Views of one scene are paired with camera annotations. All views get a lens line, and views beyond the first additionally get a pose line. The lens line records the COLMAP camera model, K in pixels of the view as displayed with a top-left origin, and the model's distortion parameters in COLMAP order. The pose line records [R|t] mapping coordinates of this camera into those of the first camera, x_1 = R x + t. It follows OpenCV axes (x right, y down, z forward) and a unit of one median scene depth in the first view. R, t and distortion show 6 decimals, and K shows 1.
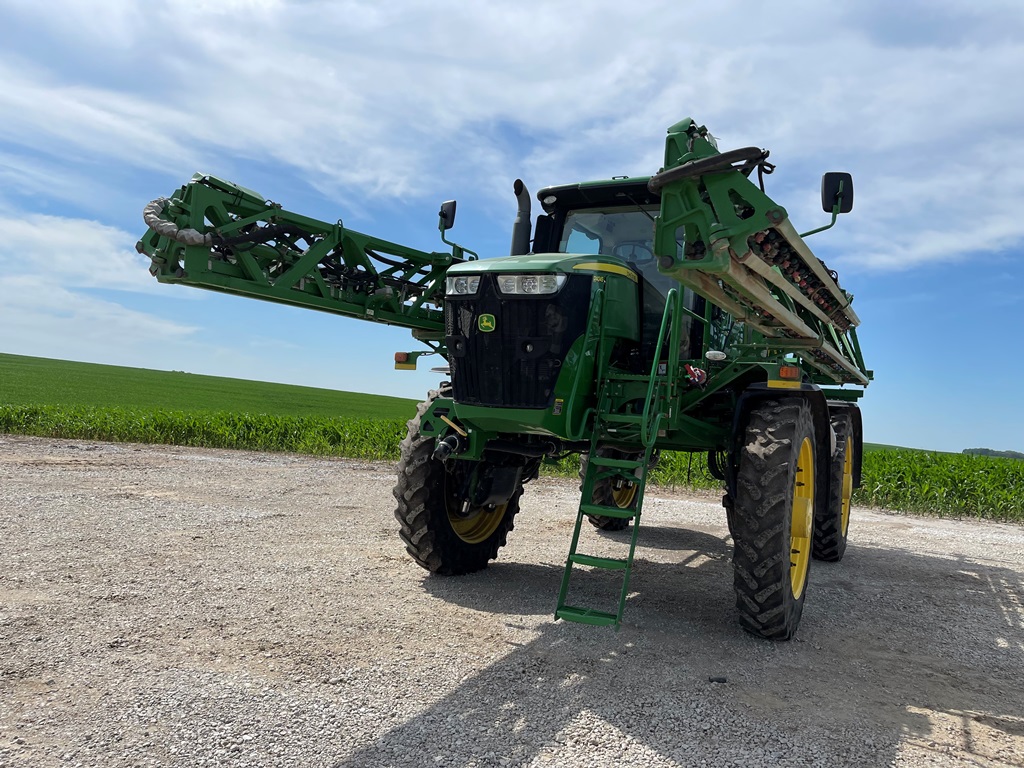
lens RADIAL K [[775.9, 0, 511.5], [0, 775.9, 386.5], [0, 0, 1]] dist [-0.002211, -0.030589]
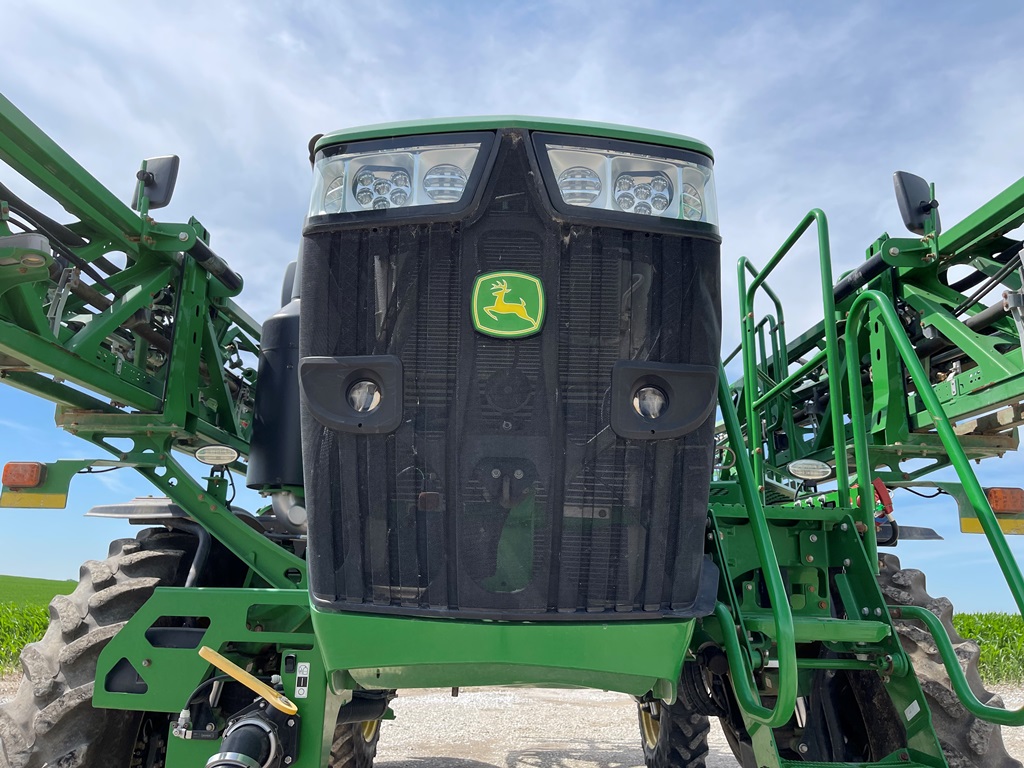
lens RADIAL K [[775.9, 0, 513.9], [0, 775.9, 380.2], [0, 0, 1]] dist [-0.002211, -0.030589]
pose [[0.879493, 0.076231, 0.469766, -0.111385], [0.023792, 0.978811, -0.203379, -0.000532], [-0.475316, 0.190047, 0.859044, 0.553151]]
